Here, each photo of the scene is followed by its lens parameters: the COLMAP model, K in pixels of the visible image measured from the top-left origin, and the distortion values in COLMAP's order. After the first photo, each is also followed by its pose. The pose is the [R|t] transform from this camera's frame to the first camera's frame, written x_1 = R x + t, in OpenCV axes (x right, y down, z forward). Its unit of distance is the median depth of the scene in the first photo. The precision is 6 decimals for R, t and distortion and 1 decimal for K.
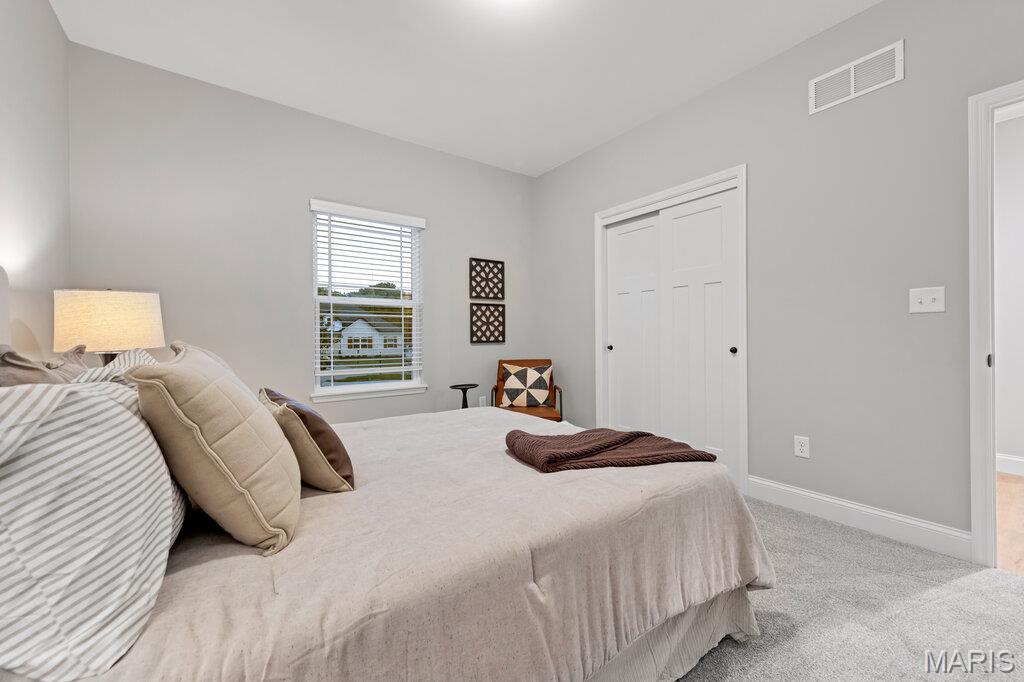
lens RADIAL K [[409.1, 0, 515.3], [0, 409.1, 335.4], [0, 0, 1]] dist [0.002857, 0.000095]
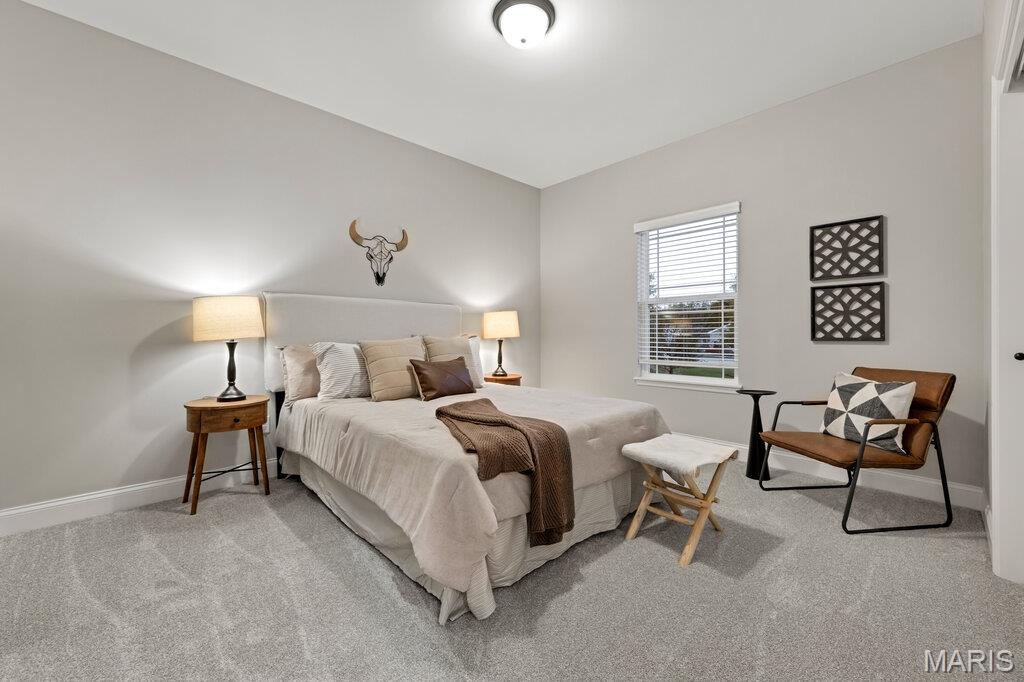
lens RADIAL K [[409.1, 0, 515.3], [0, 409.1, 335.4], [0, 0, 1]] dist [0.002857, 0.000095]
pose [[0.132239, 0.009137, -0.991176, 0.548810], [0.003192, 0.999948, 0.009643, 0.000185], [0.991213, -0.004439, 0.132203, 0.352982]]
